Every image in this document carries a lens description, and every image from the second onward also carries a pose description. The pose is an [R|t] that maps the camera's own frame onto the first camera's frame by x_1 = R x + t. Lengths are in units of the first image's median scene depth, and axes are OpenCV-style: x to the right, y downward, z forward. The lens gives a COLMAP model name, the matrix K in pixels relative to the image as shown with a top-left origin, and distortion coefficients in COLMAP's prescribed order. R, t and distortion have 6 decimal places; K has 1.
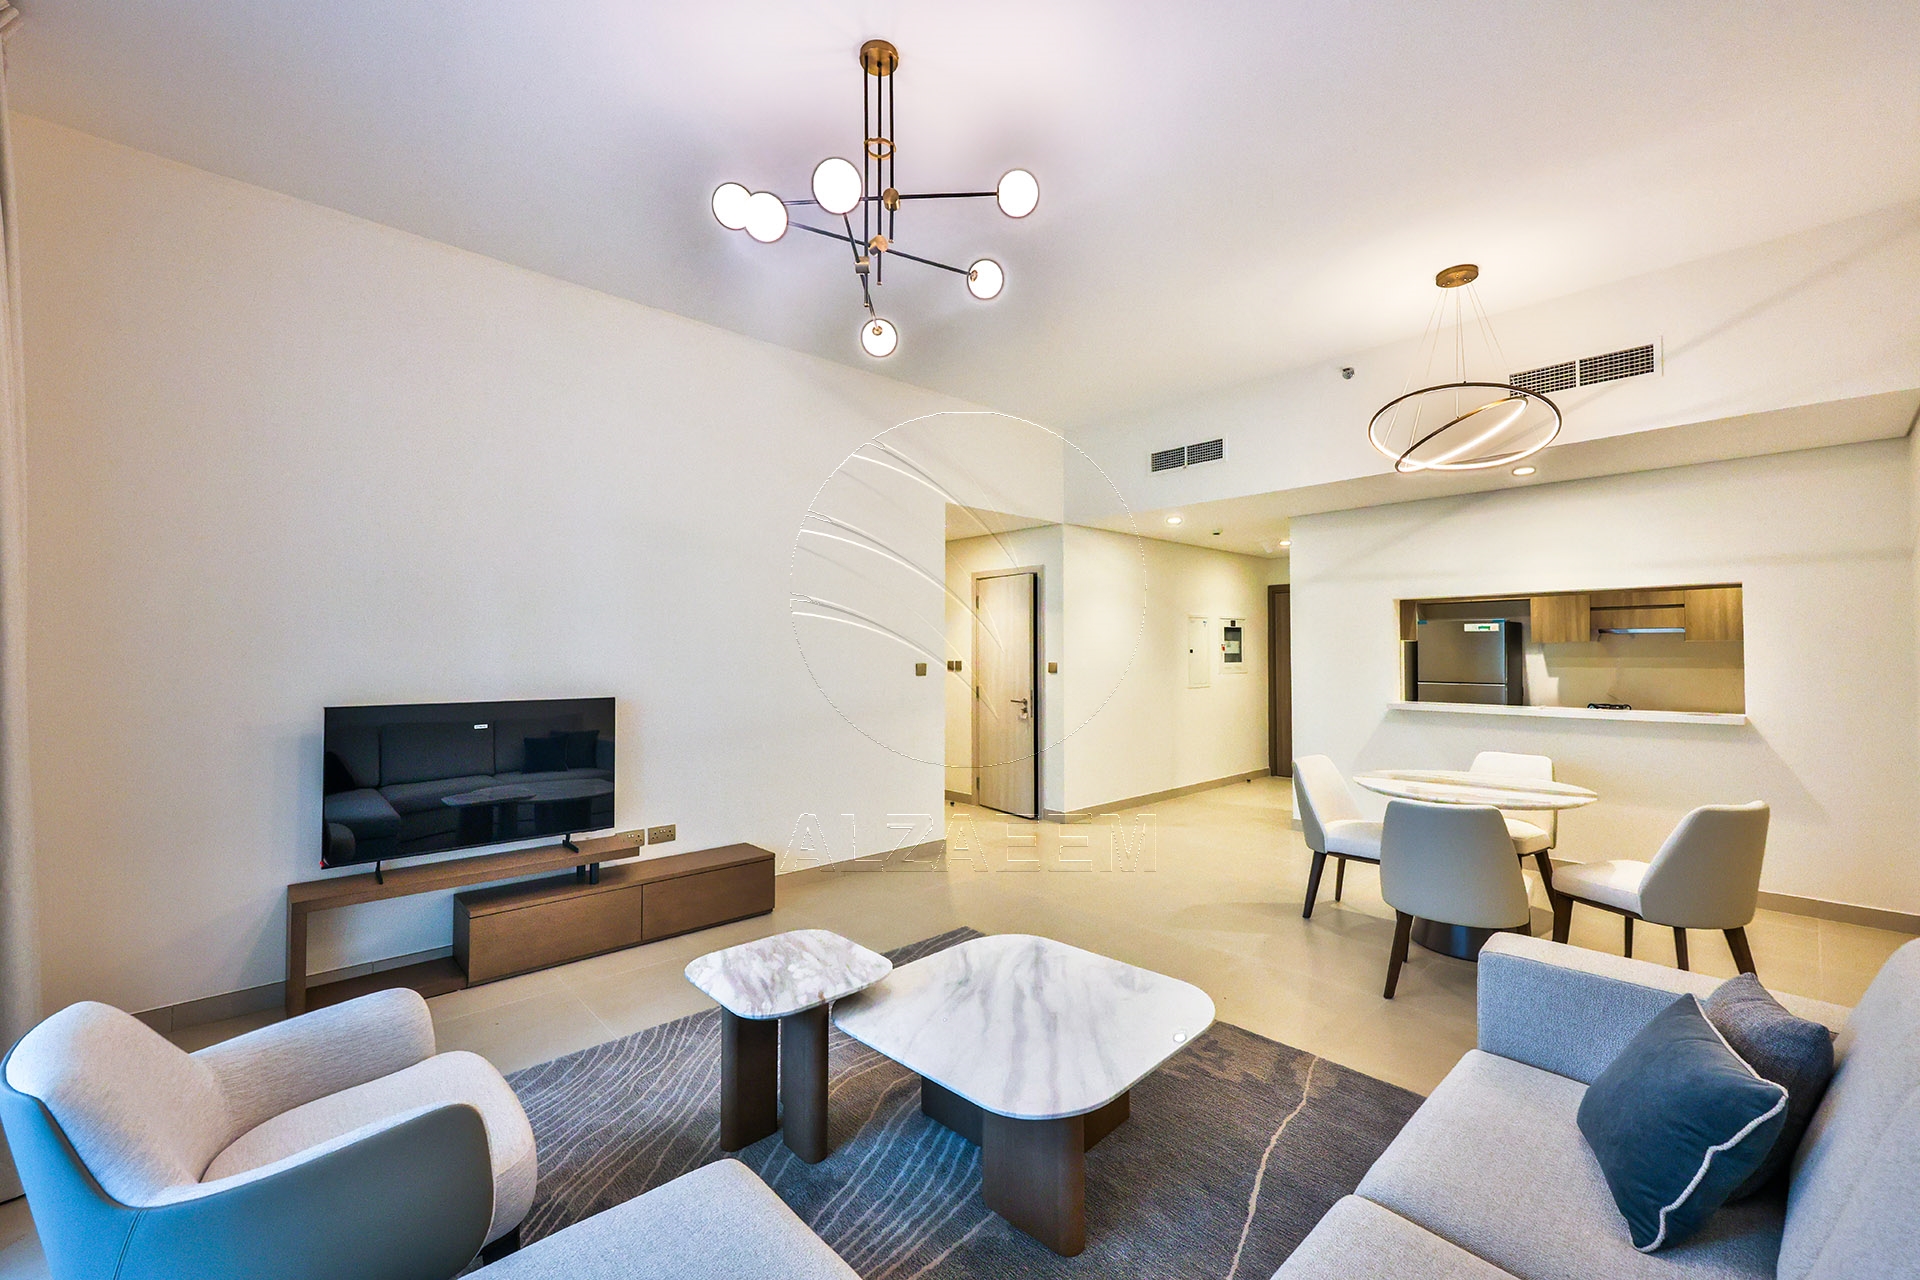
lens RADIAL K [[780.7, 0, 964.7], [0, 780.7, 644.4], [0, 0, 1]] dist [0.000393, -0.000333]
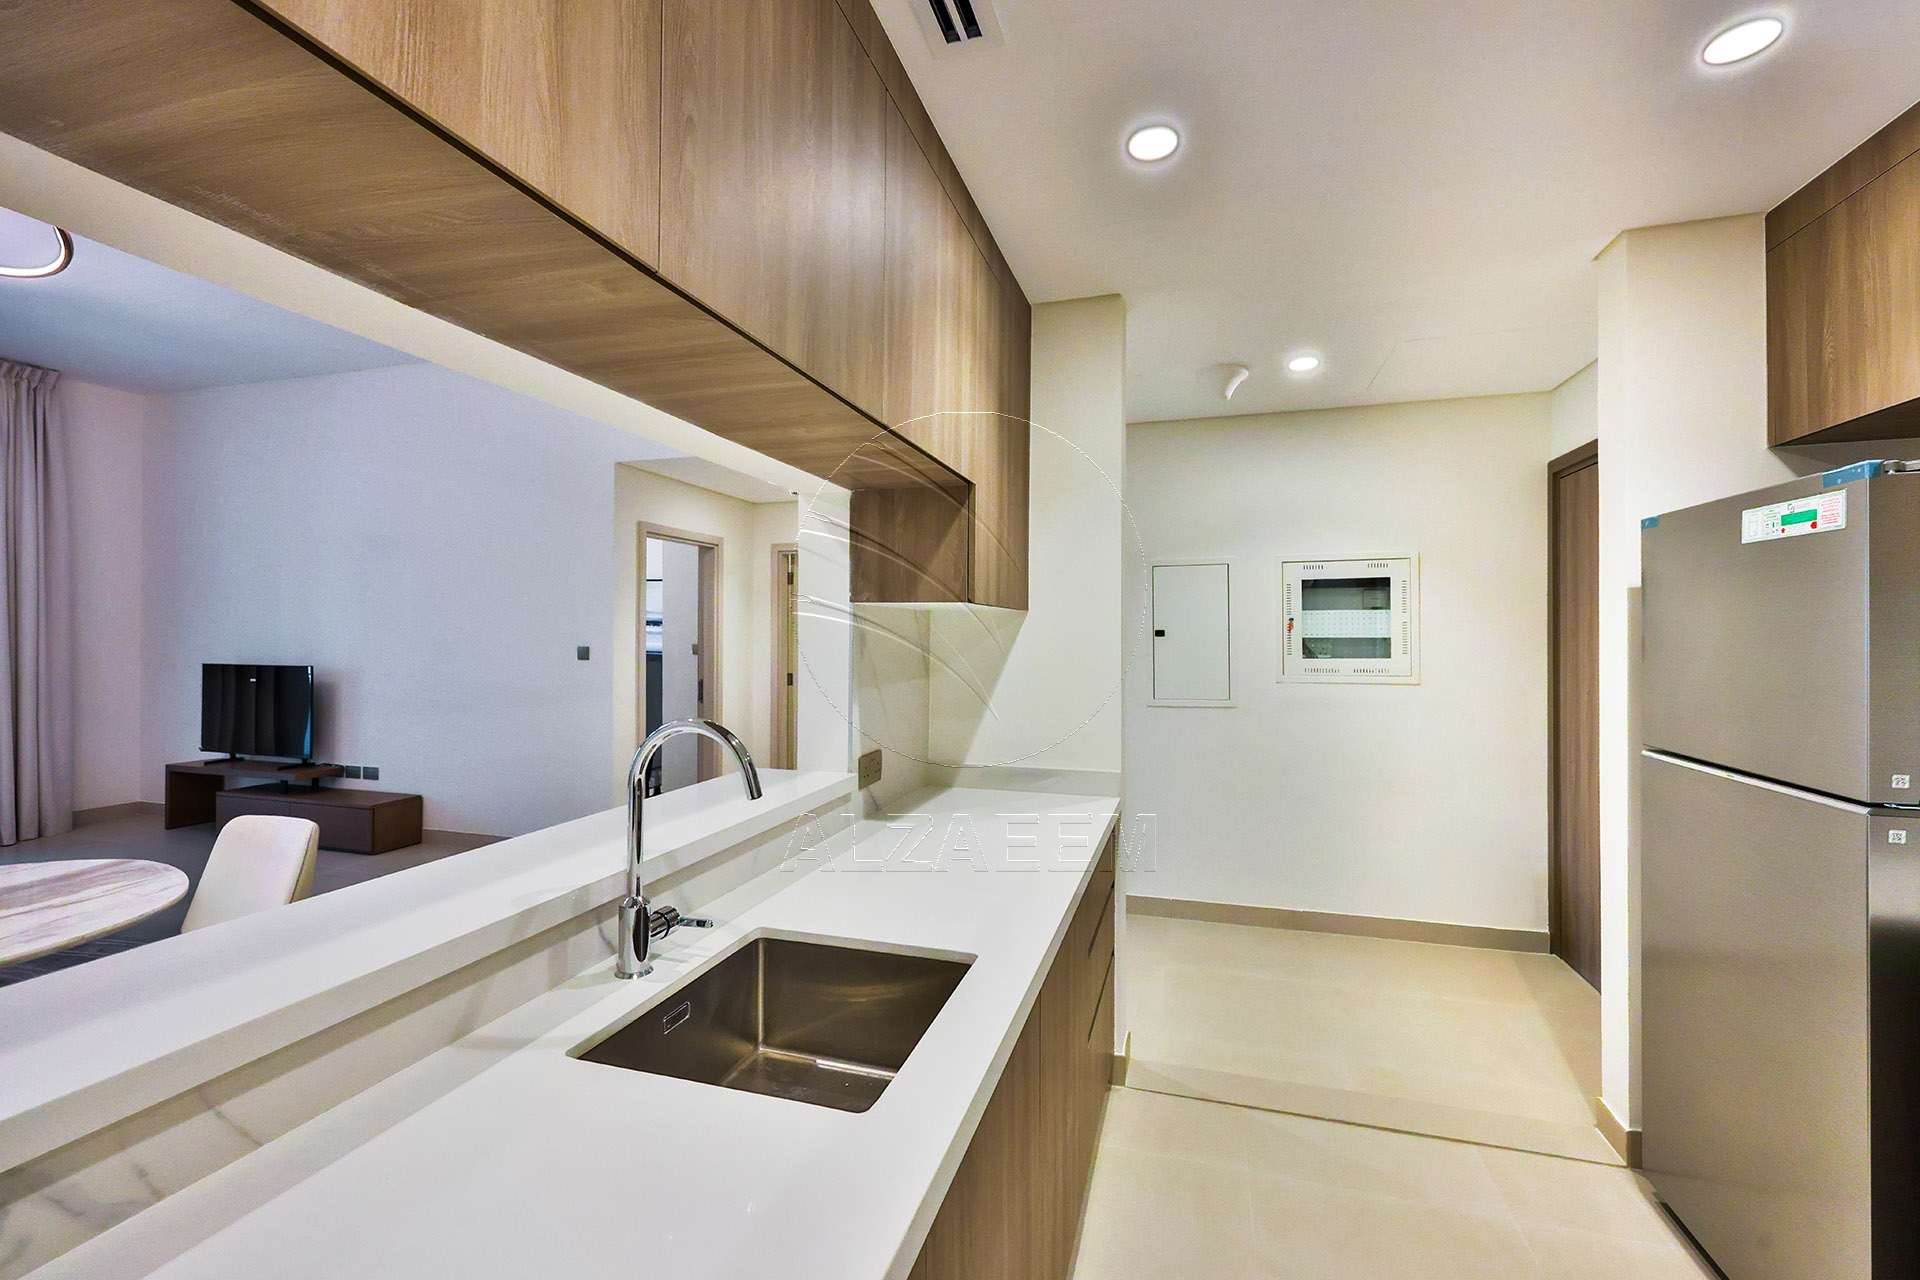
lens RADIAL K [[780.7, 0, 964.8], [0, 780.7, 638.0], [0, 0, 1]] dist [0.000393, -0.000333]
pose [[0.508396, 0.005073, -0.861108, 1.556889], [0.005042, 0.999948, 0.008868, 0.014208], [0.861109, -0.008850, 0.508344, 1.501420]]
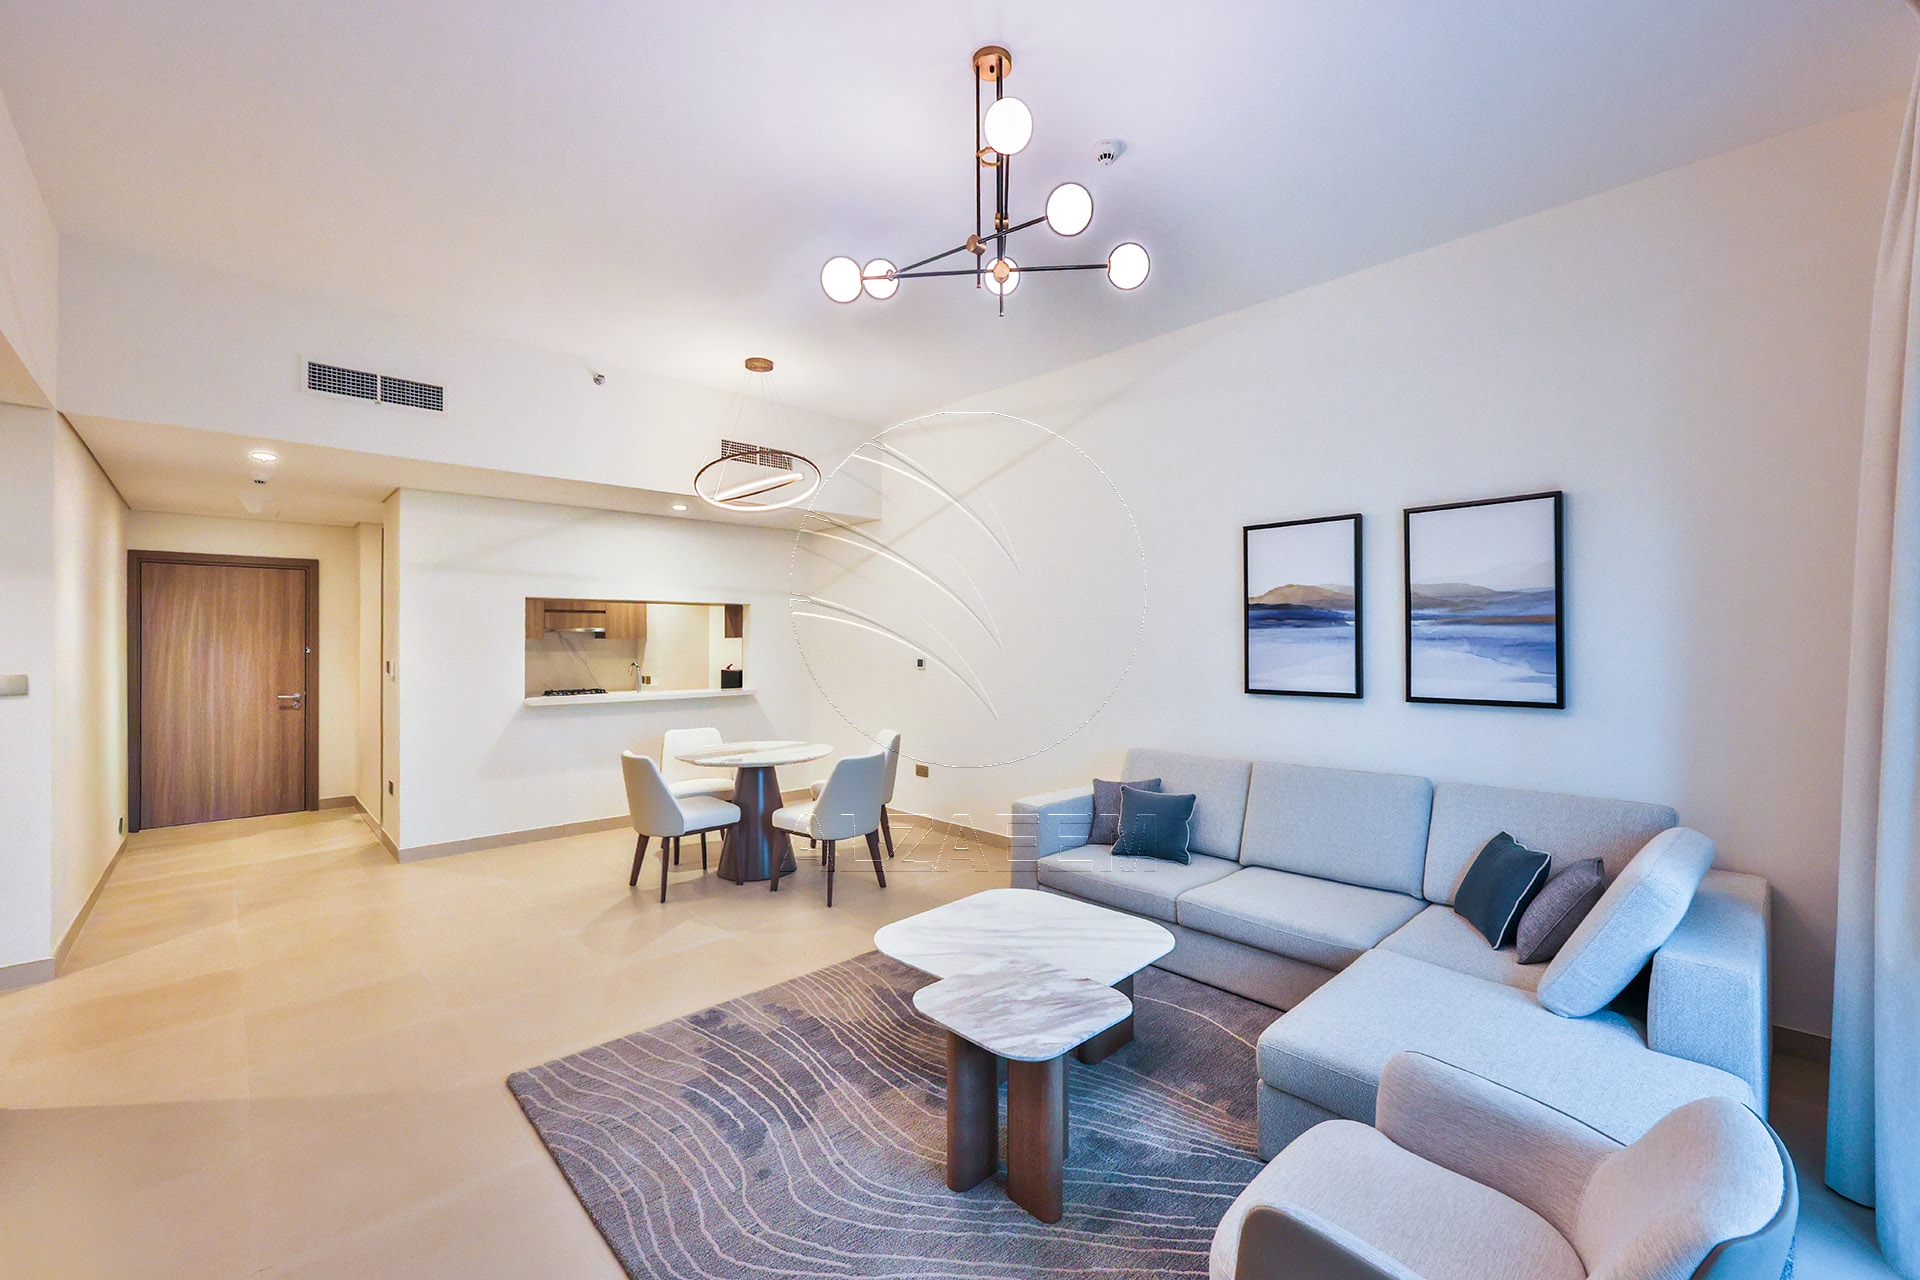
lens RADIAL K [[780.7, 0, 982.4], [0, 780.7, 648.4], [0, 0, 1]] dist [0.000393, -0.000333]
pose [[-0.028605, -0.006661, 0.999569, -0.811684], [-0.013724, 0.999886, 0.006270, -0.011781], [-0.999497, -0.013539, -0.028693, 0.753941]]
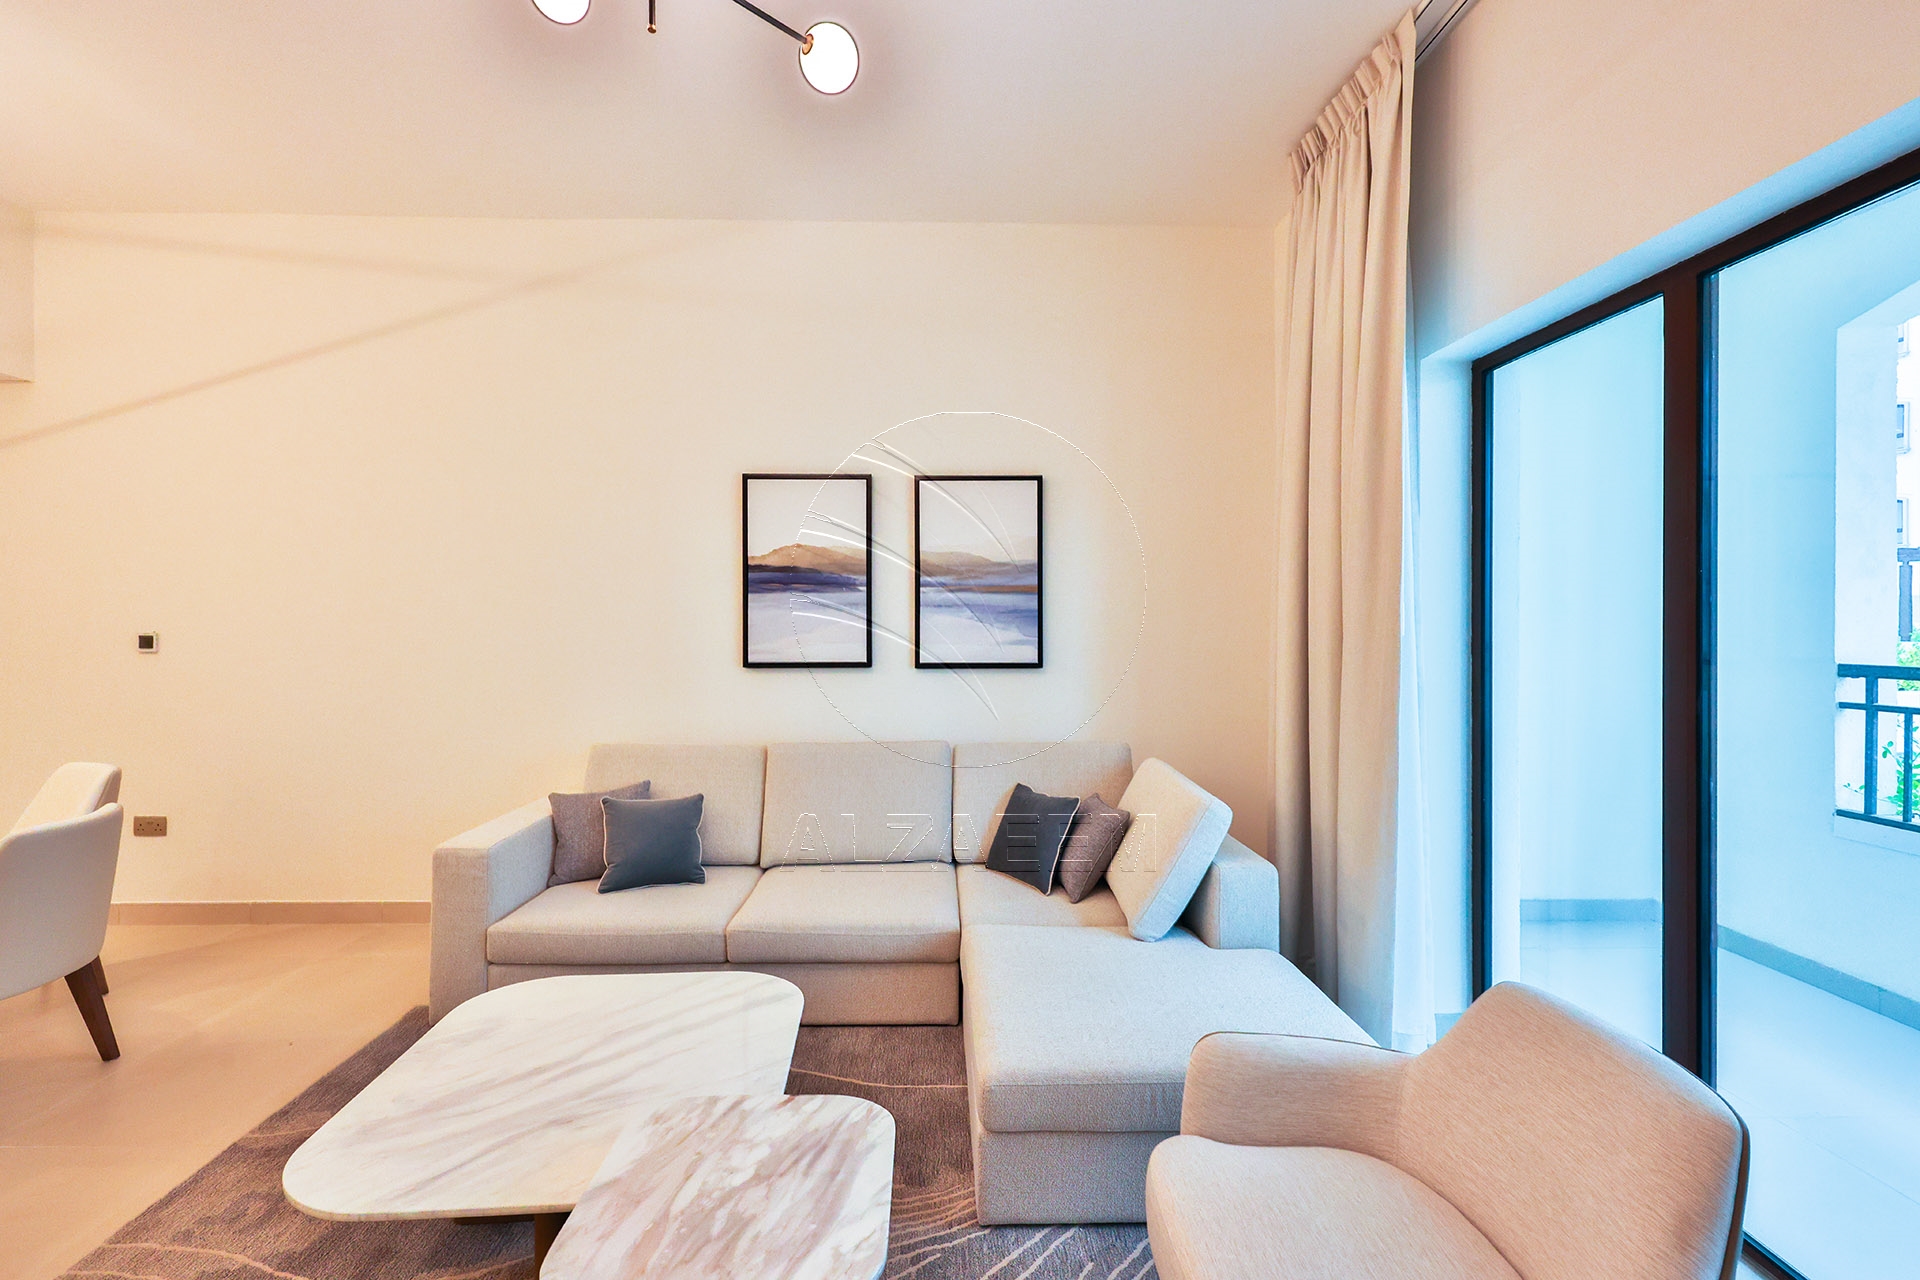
lens RADIAL K [[780.7, 0, 942.8], [0, 780.7, 628.2], [0, 0, 1]] dist [0.000393, -0.000333]
pose [[-0.745929, -0.003247, 0.666018, -0.489752], [-0.010931, 0.999913, -0.007369, 0.013156], [-0.665936, -0.012777, -0.745899, 0.924354]]
